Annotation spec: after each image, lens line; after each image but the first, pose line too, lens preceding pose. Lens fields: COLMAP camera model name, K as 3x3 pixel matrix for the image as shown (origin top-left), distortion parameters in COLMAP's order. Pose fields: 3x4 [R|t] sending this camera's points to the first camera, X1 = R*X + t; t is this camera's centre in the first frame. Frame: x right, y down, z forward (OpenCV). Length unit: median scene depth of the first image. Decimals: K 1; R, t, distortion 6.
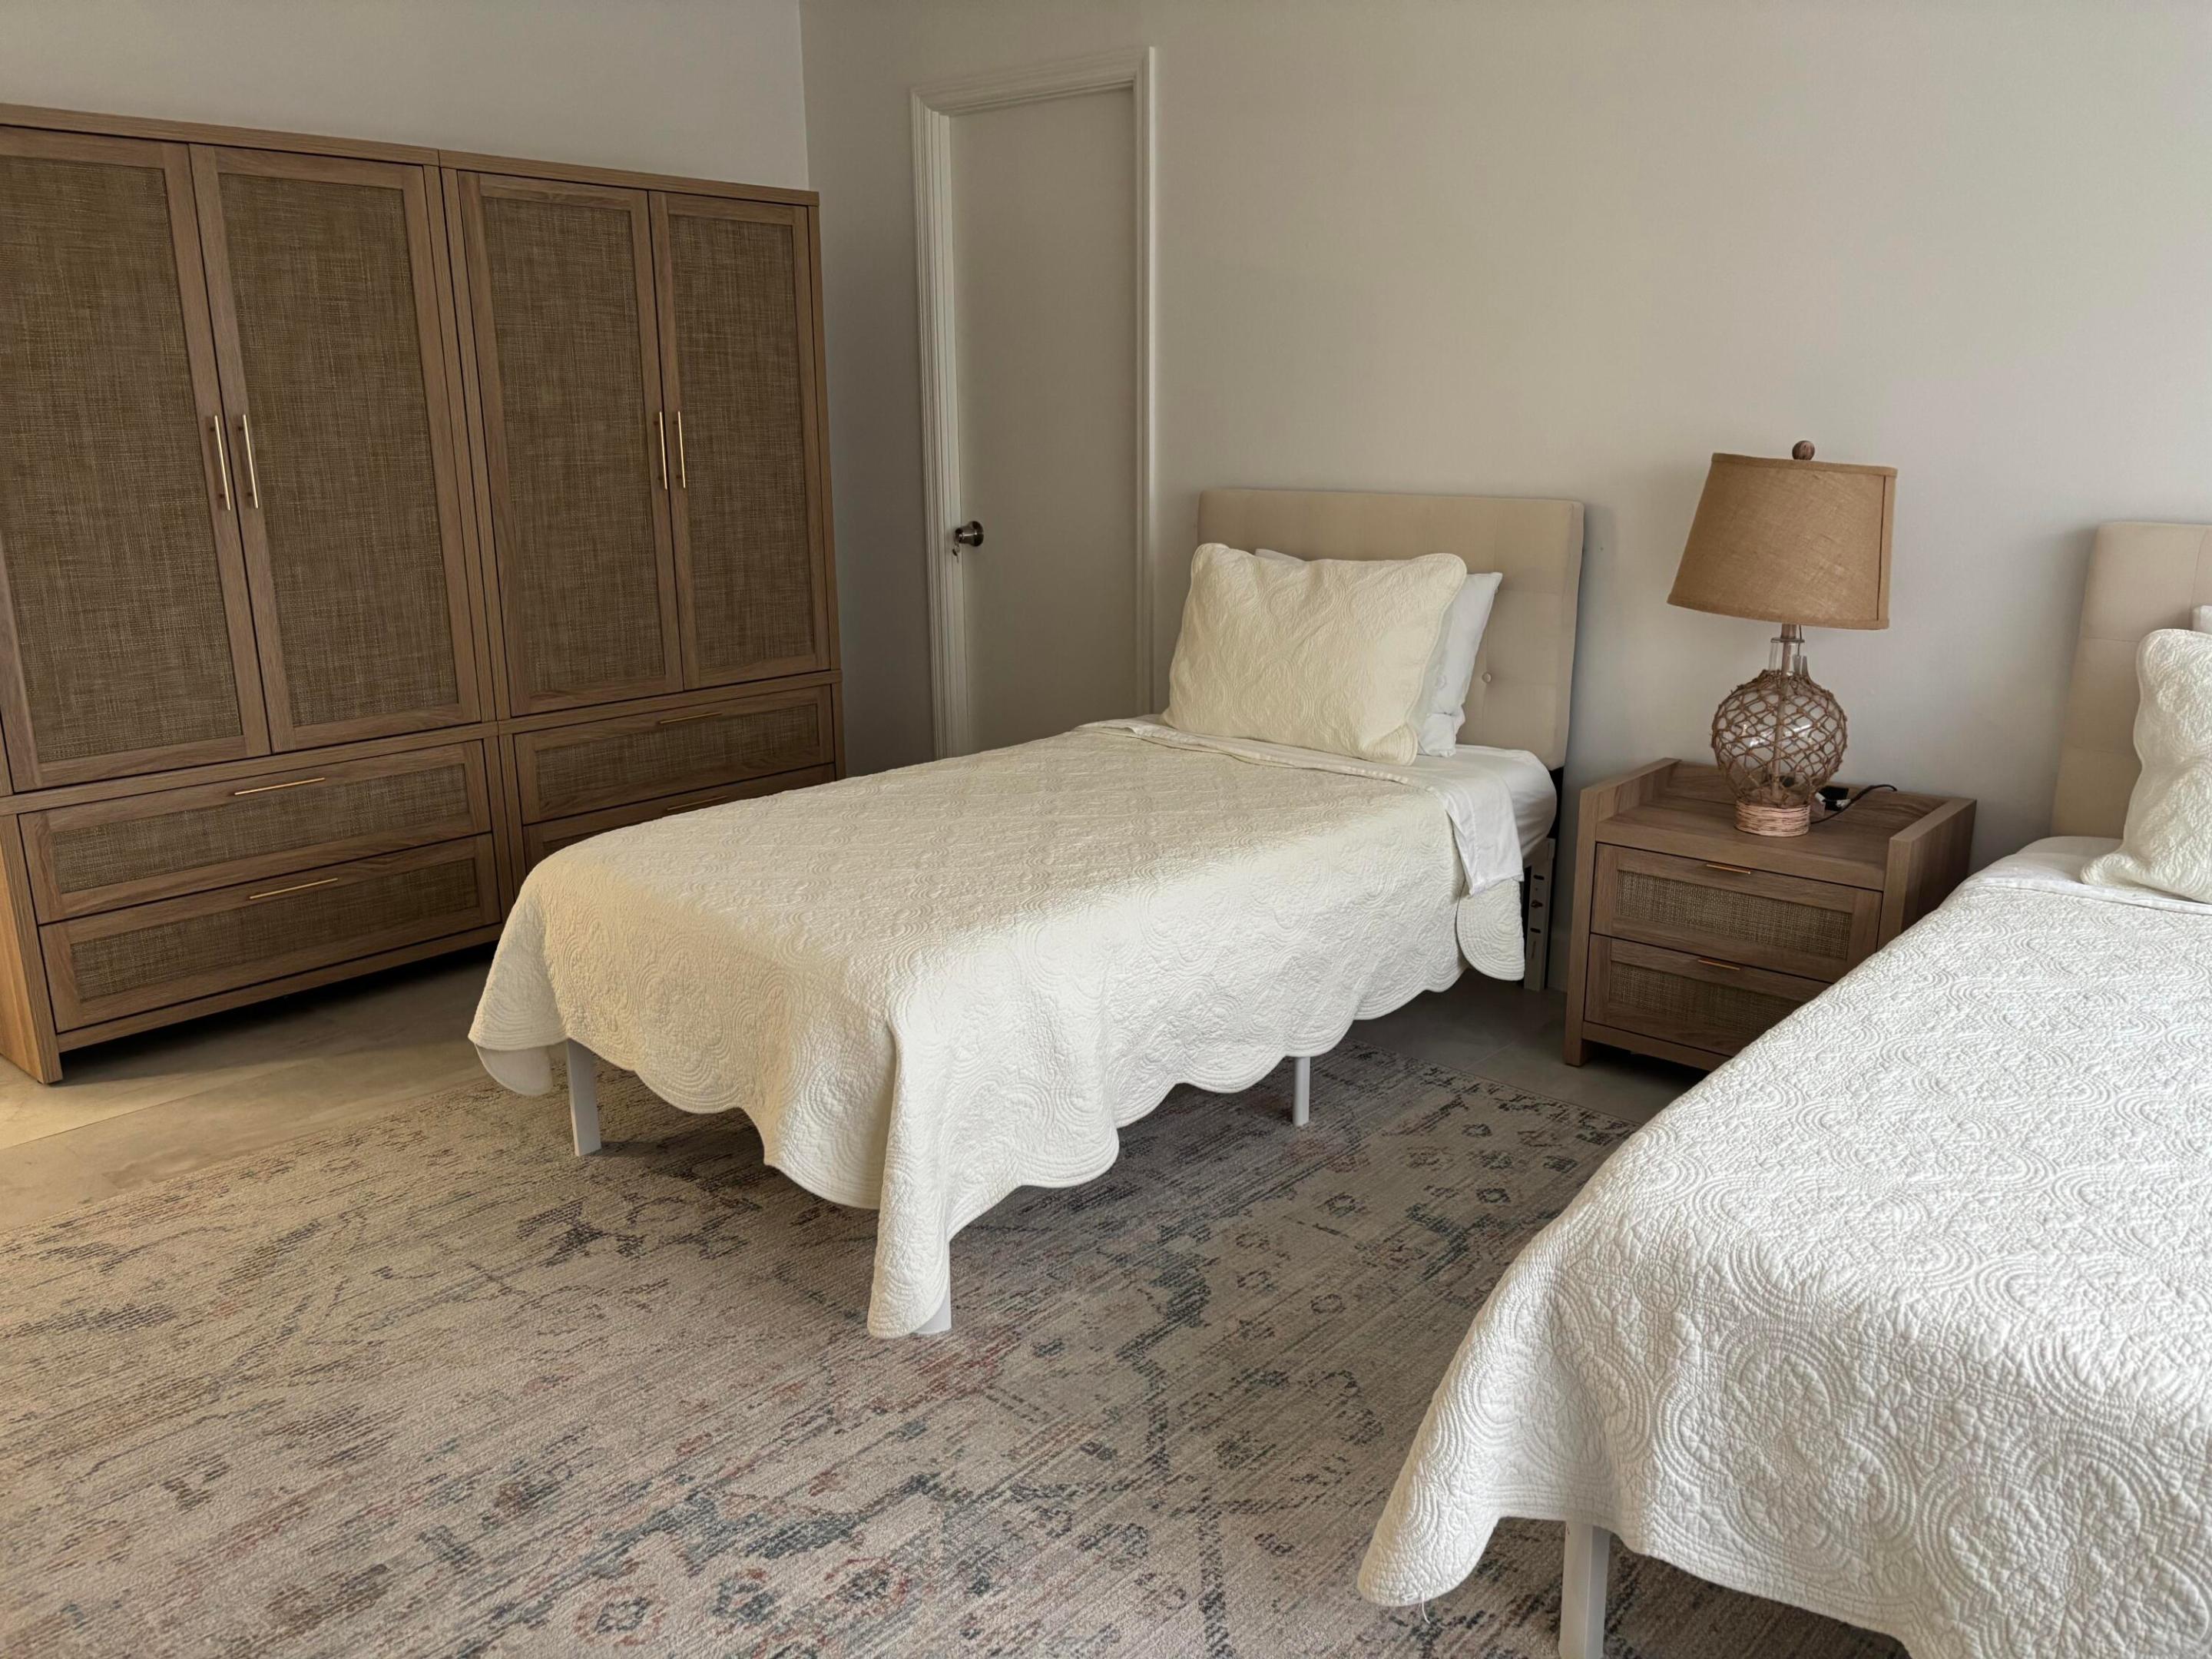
lens RADIAL K [[1692.4, 0, 1098.6], [0, 1692.4, 836.9], [0, 0, 1]] dist [0.116035, -0.181123]
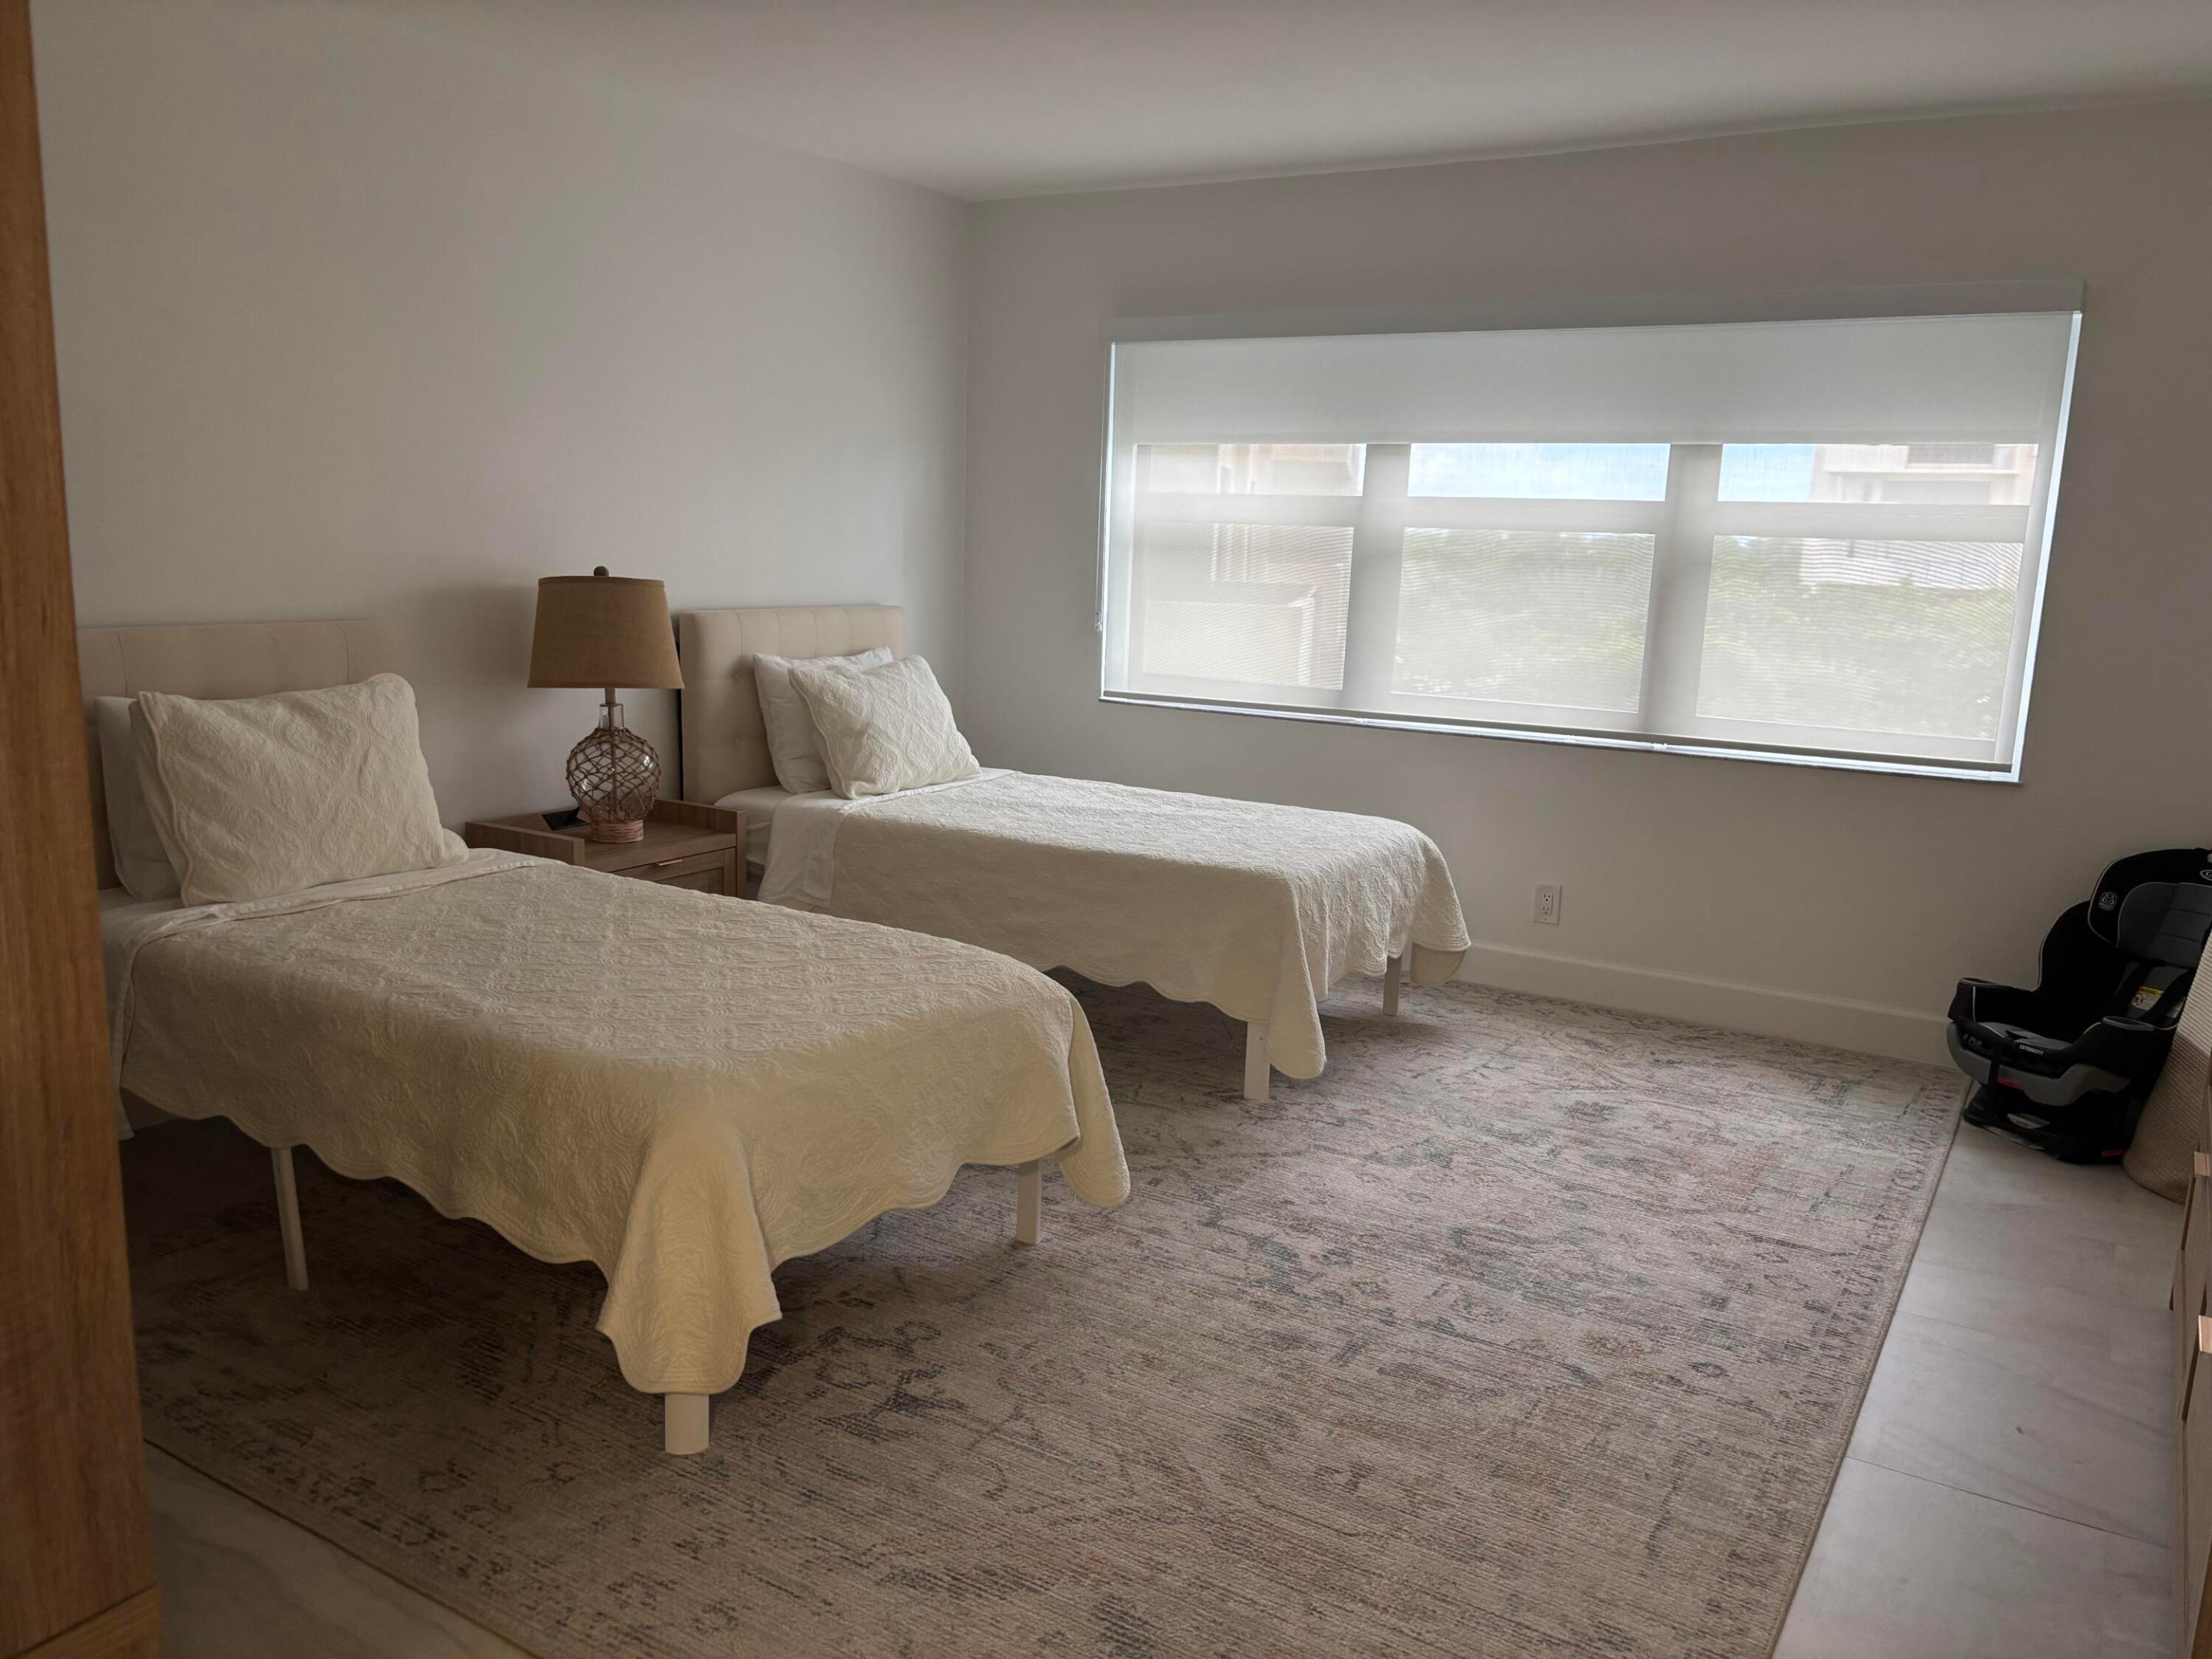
lens RADIAL K [[1692.4, 0, 1098.6], [0, 1692.4, 836.9], [0, 0, 1]] dist [0.116035, -0.181123]
pose [[-0.183079, -0.180058, 0.966468, -1.251376], [0.216622, 0.951533, 0.218310, -0.273264], [-0.958935, 0.249326, -0.135201, 0.976832]]
